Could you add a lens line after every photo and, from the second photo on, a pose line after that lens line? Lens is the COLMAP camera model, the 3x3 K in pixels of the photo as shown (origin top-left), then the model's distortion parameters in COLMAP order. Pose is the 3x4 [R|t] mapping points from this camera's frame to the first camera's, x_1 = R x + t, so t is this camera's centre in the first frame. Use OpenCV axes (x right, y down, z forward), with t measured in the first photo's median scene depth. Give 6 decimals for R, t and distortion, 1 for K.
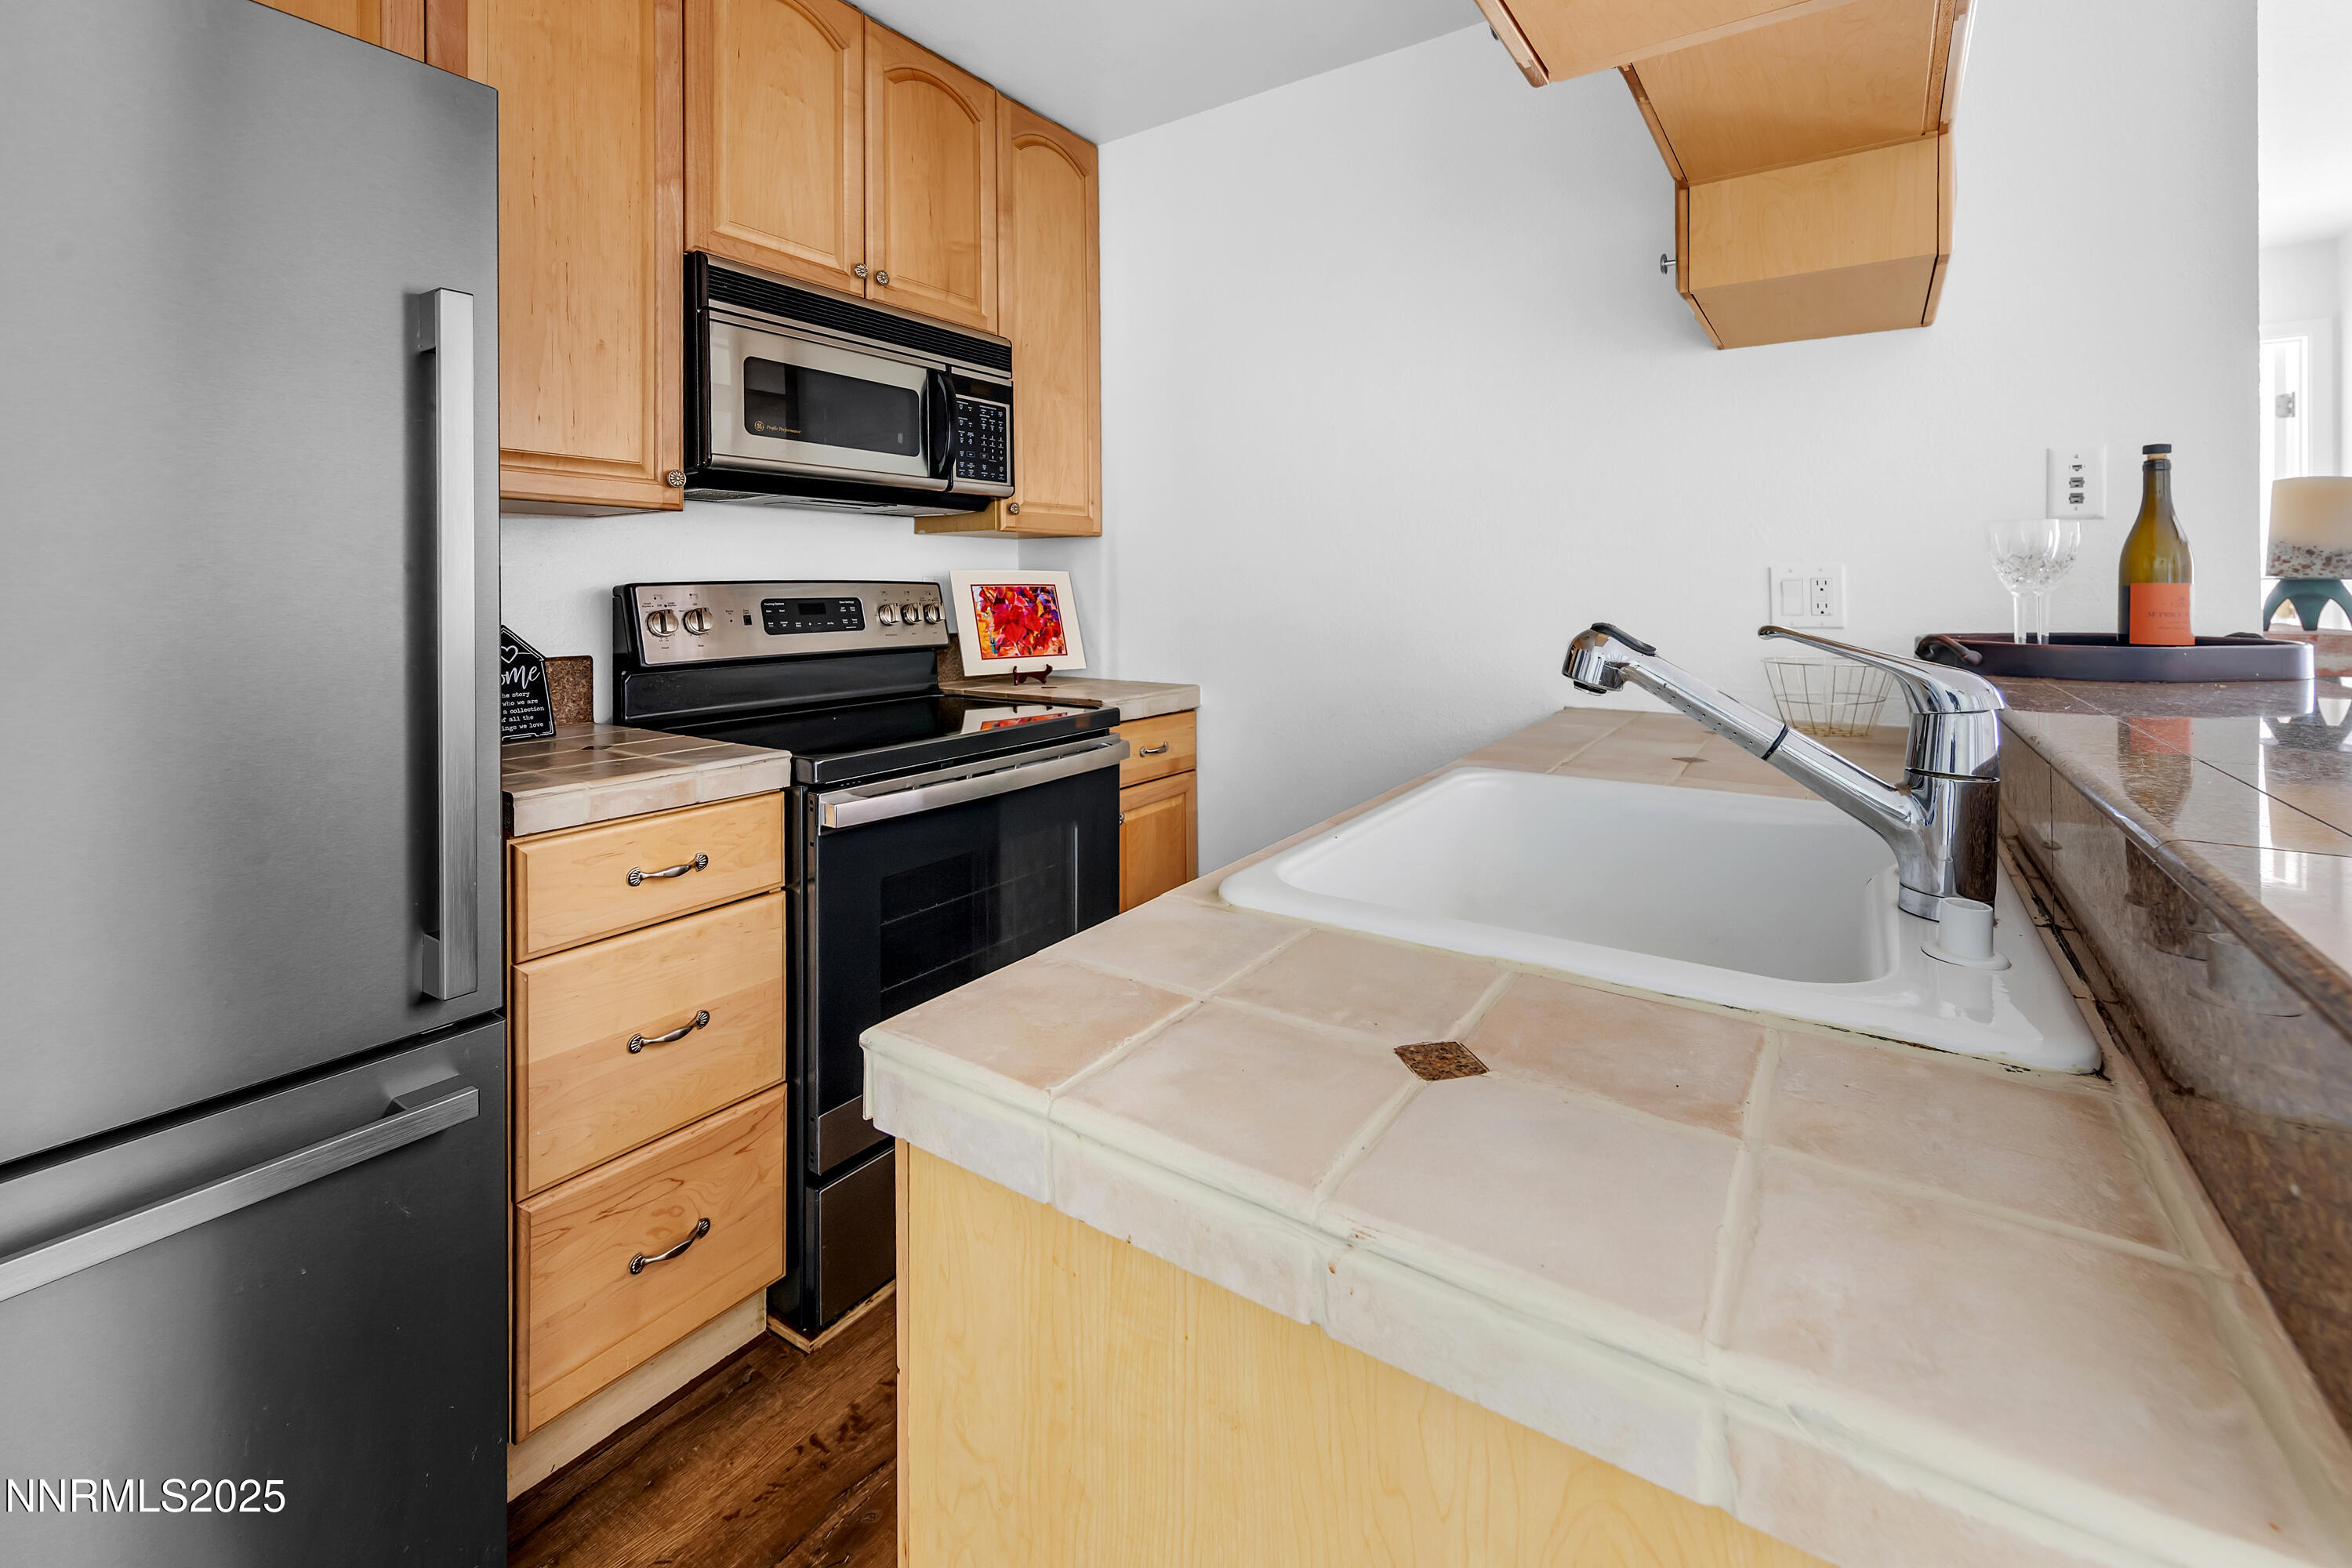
lens RADIAL K [[968.6, 0, 1195.3], [0, 968.6, 605.1], [0, 0, 1]] dist [0.011548, -0.000295]
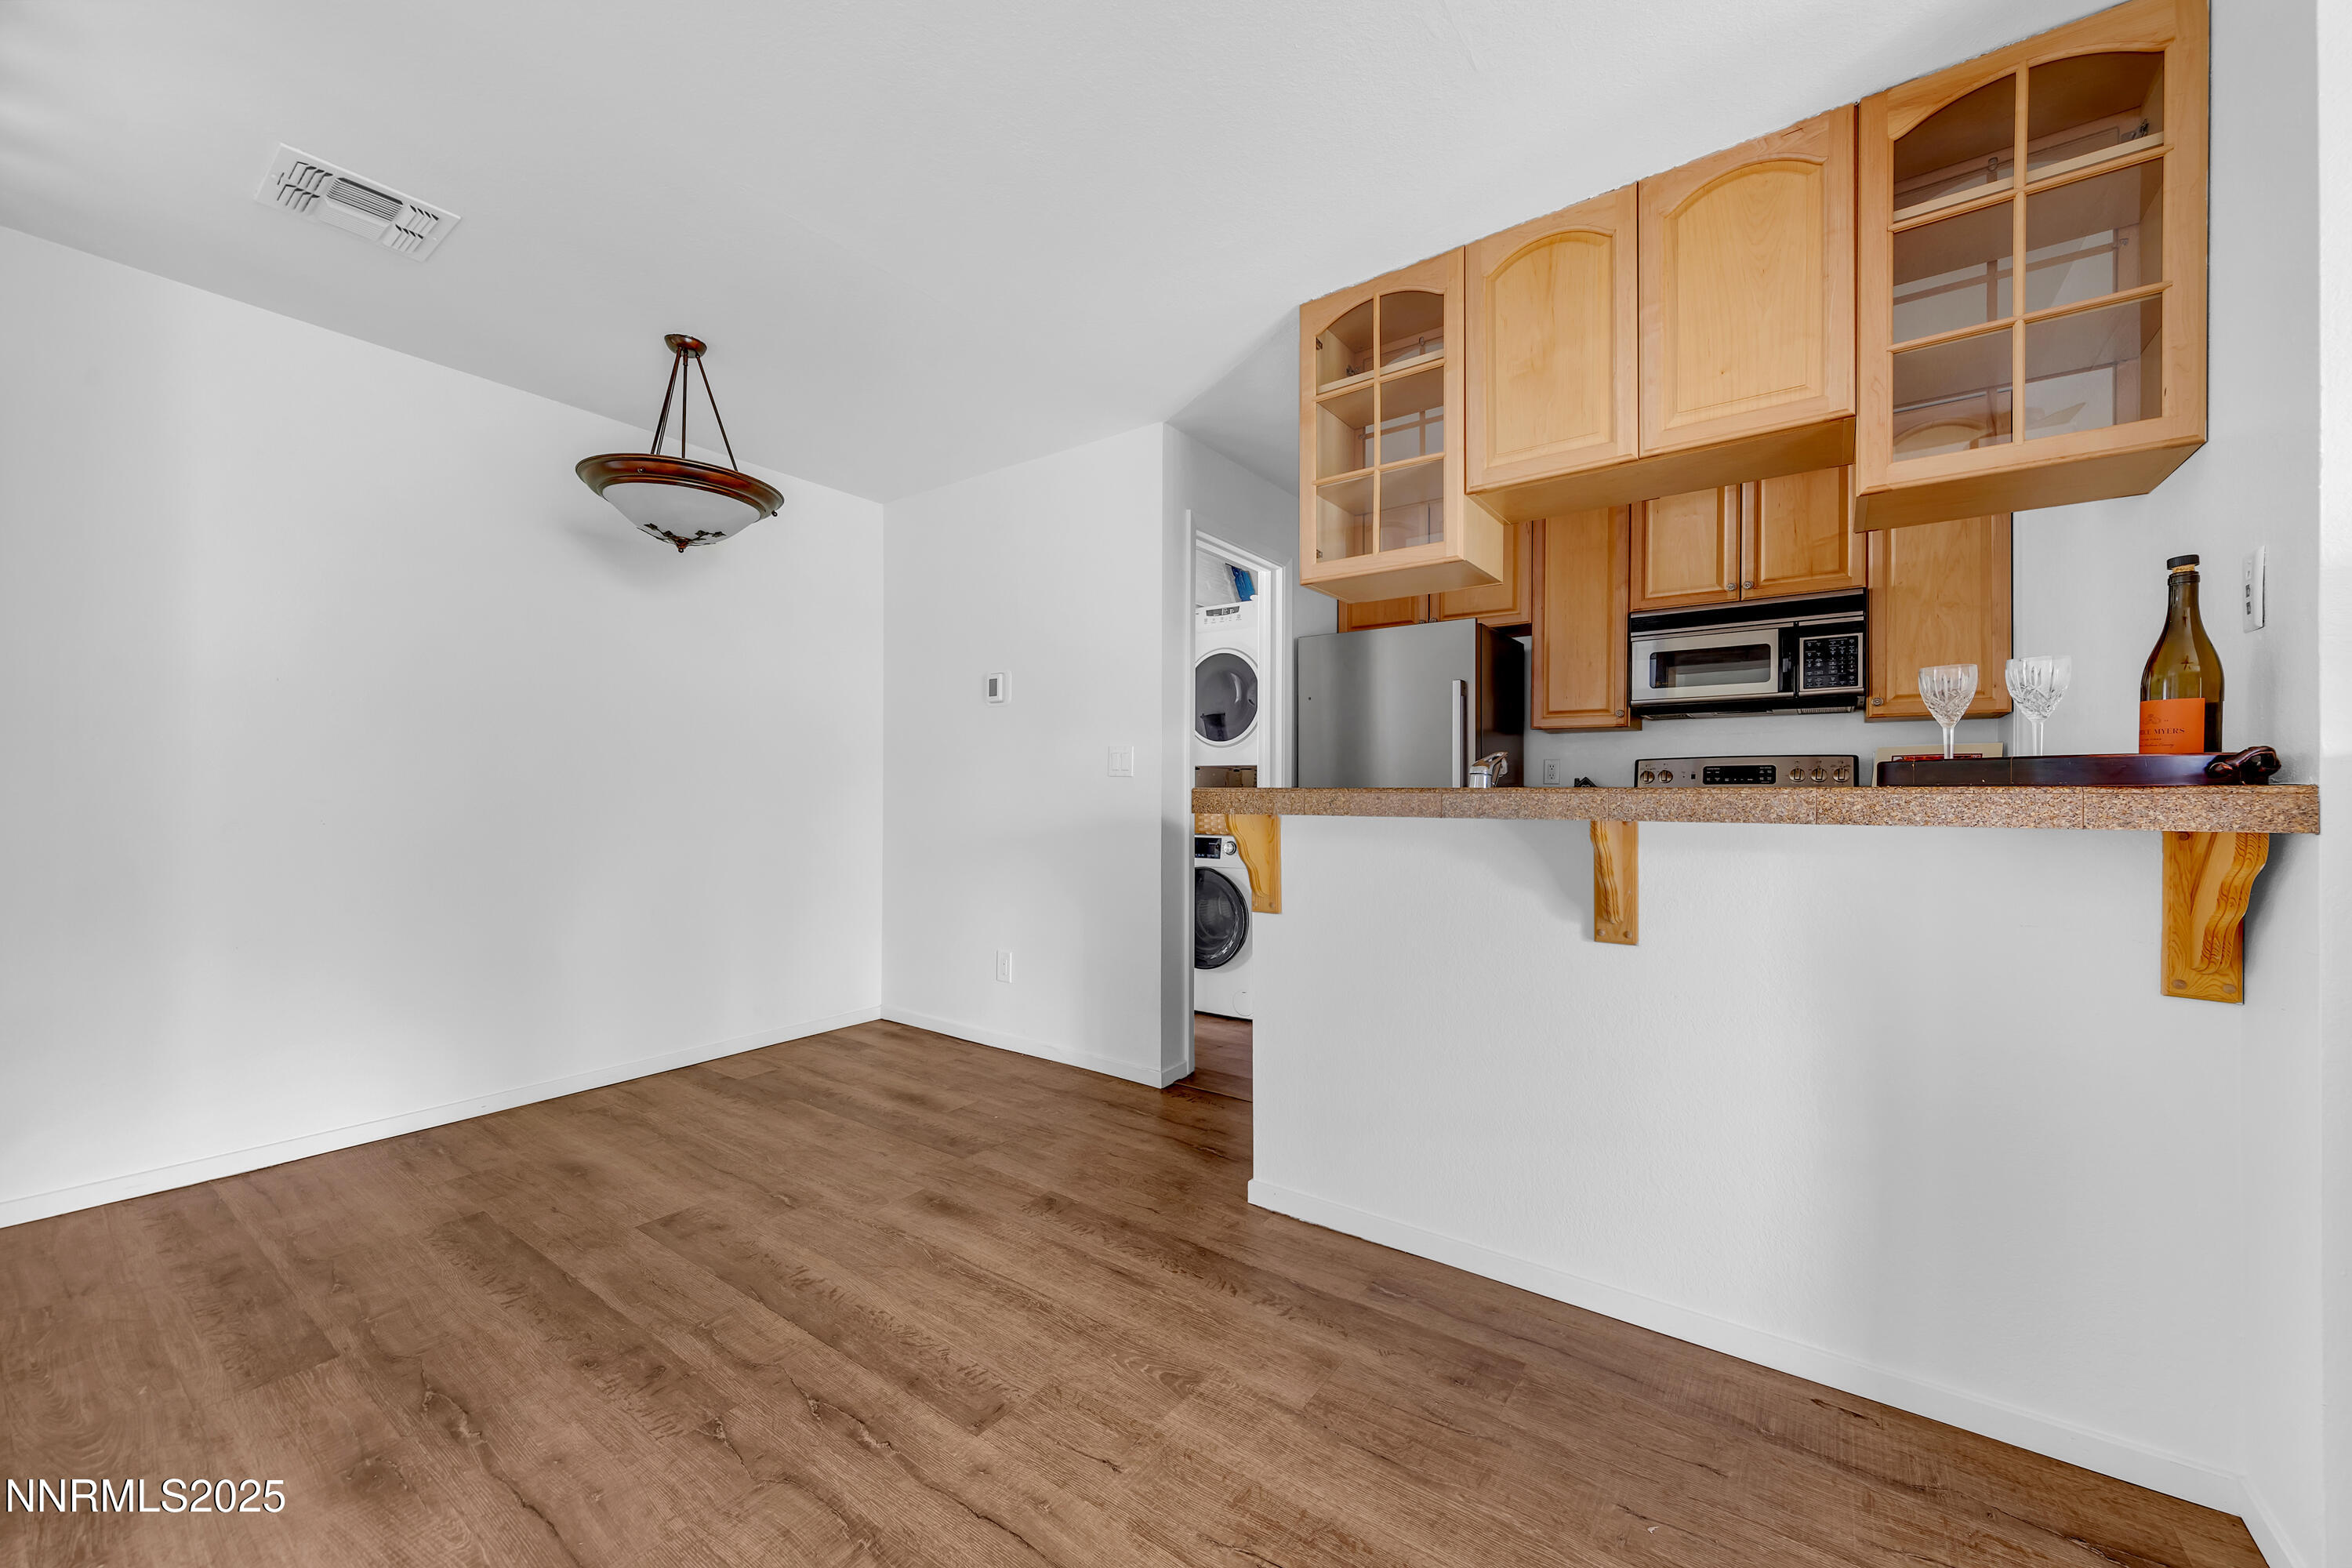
lens RADIAL K [[899.8, 0, 1200.5], [0, 899.8, 792.4], [0, 0, 1]] dist [0.005136, -0.000139]
pose [[-0.018065, 0.003121, -0.999832, 1.369437], [-0.025107, 0.999678, 0.003574, 0.064758], [0.999522, 0.025167, -0.017981, 0.027520]]
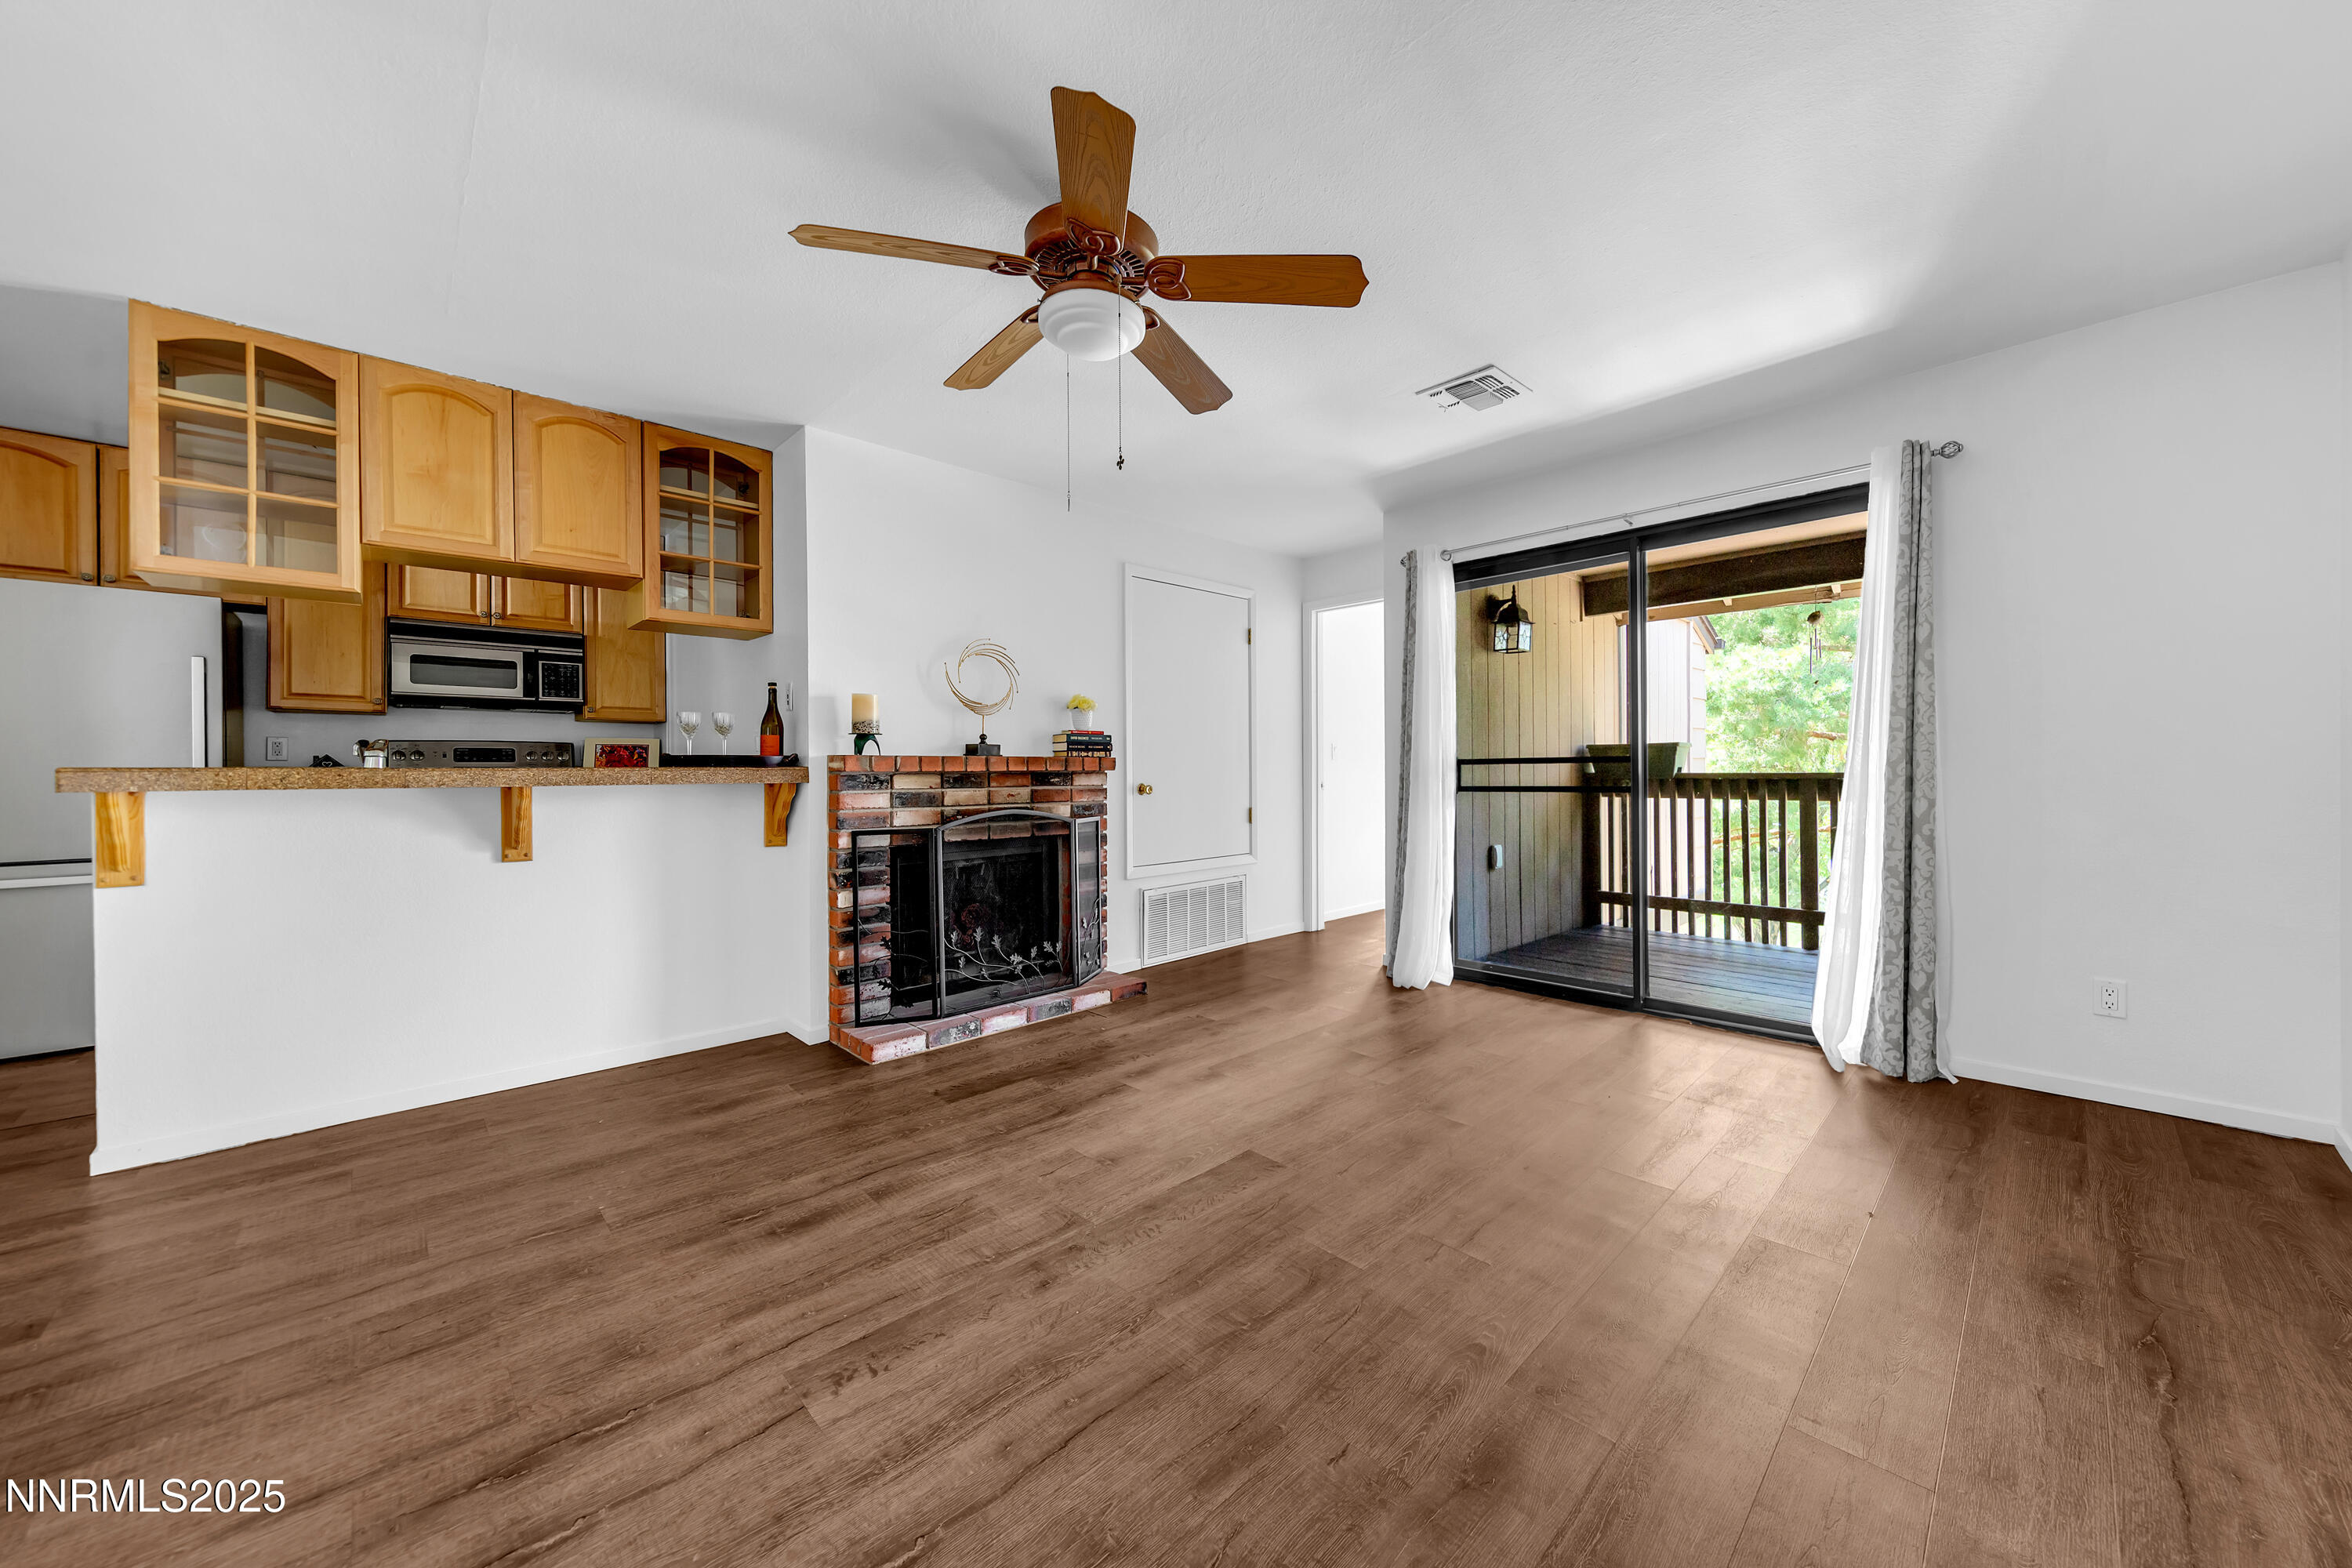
lens RADIAL K [[836.0, 0, 1188.5], [0, 836.0, 772.5], [0, 0, 1]] dist [0.000347, -0.000137]
pose [[0.975962, 0.004532, -0.217892, 1.836441], [-0.007980, 0.999856, -0.014949, 0.073329], [0.217793, 0.016328, 0.975858, -0.667343]]
